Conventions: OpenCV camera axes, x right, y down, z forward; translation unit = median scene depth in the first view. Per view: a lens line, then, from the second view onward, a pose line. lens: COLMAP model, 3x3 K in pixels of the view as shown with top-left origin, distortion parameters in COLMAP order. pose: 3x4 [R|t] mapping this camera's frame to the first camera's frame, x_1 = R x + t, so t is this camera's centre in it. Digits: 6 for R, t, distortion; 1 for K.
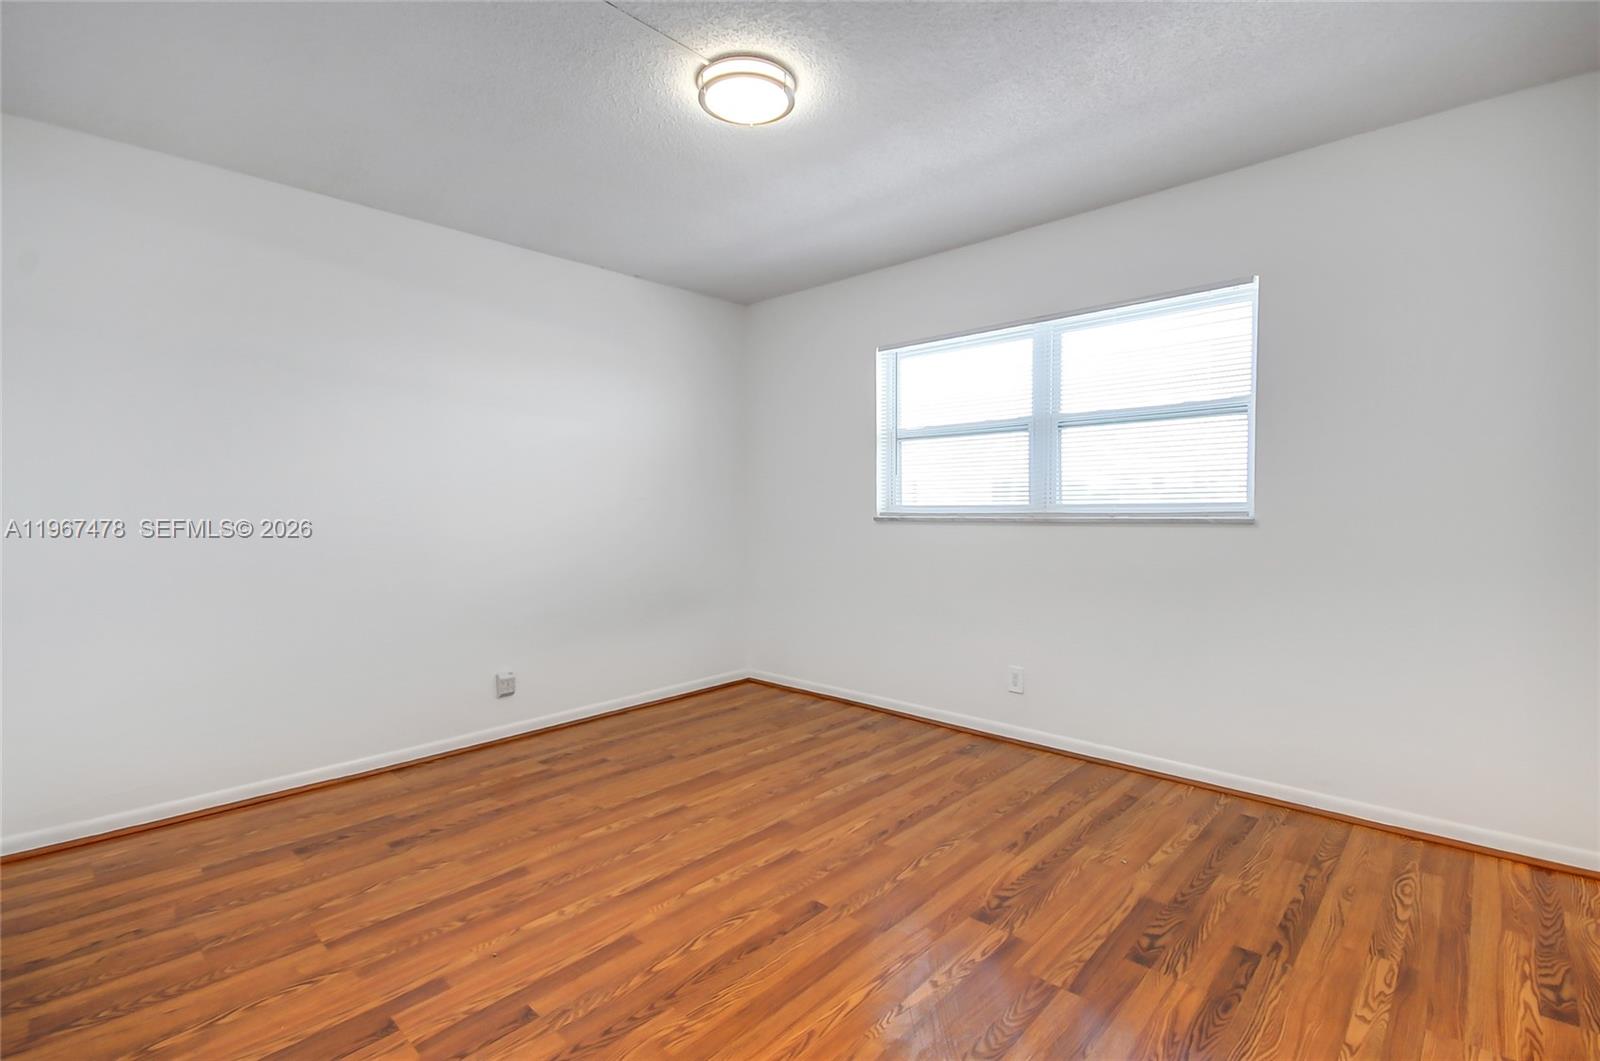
lens RADIAL K [[735.3, 0, 800.4], [0, 735.3, 517.7], [0, 0, 1]] dist [0.010296, -0.006182]
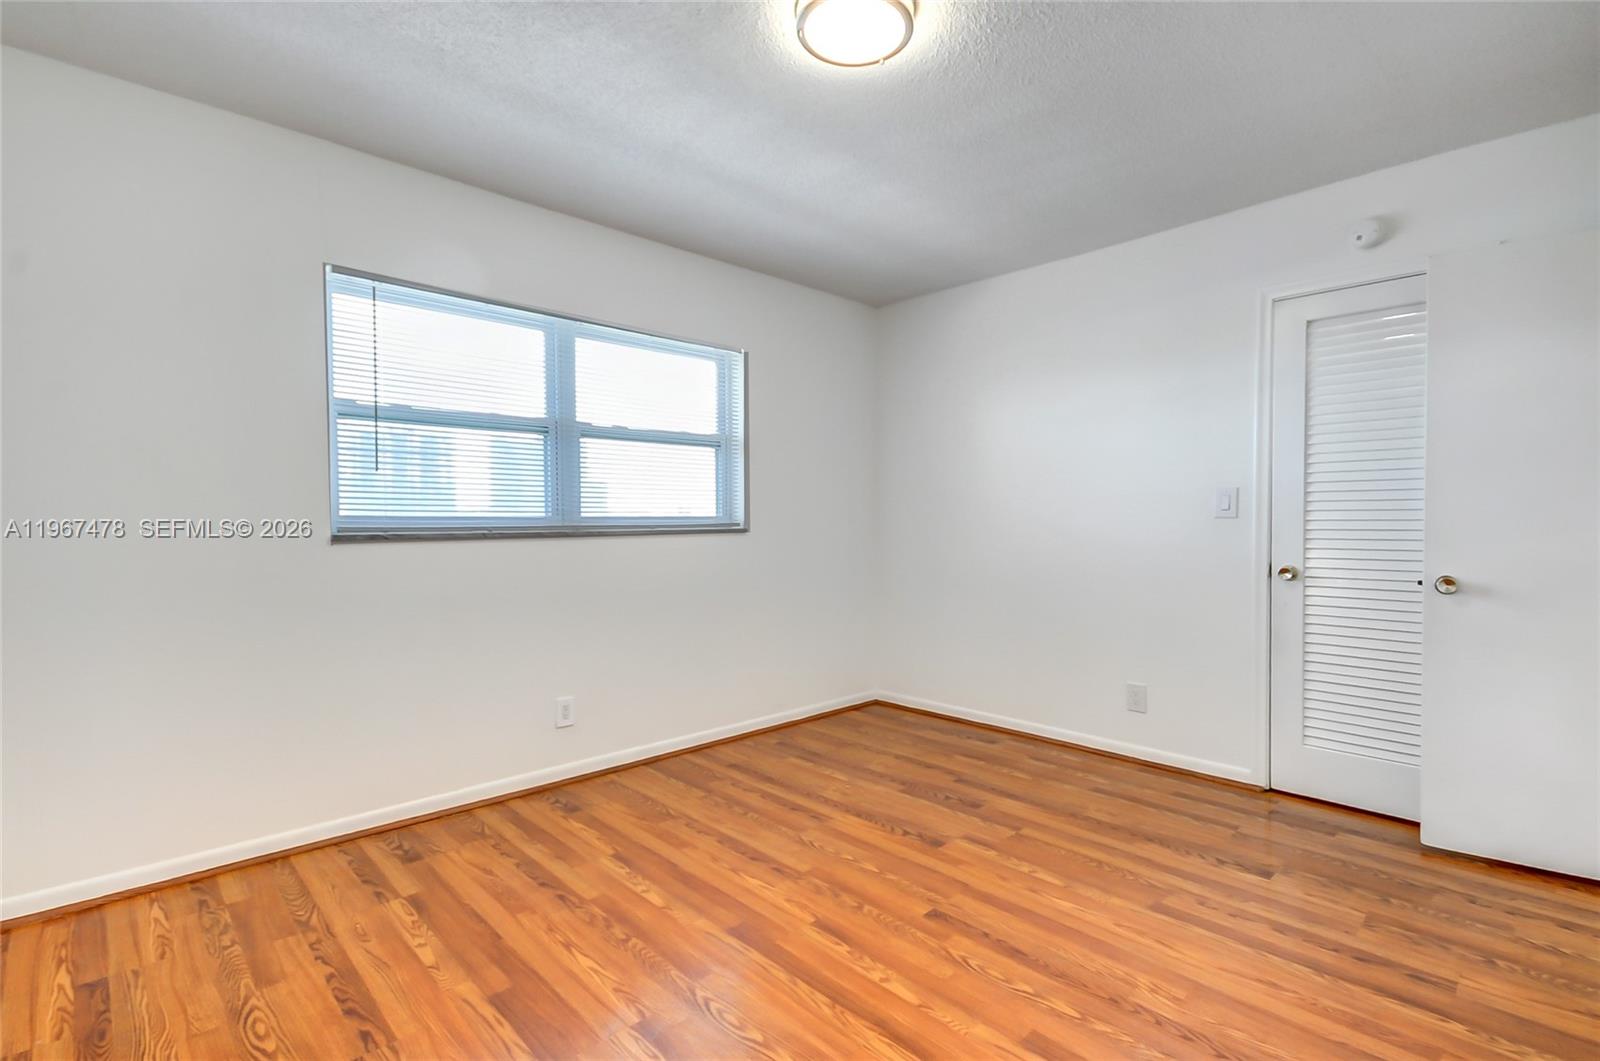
lens RADIAL K [[735.3, 0, 802.6], [0, 735.3, 535.0], [0, 0, 1]] dist [0.010296, -0.006182]
pose [[0.058848, -0.017562, 0.998112, -0.702549], [0.015584, 0.999740, 0.016672, -0.007533], [-0.998145, 0.014574, 0.059106, 0.794246]]
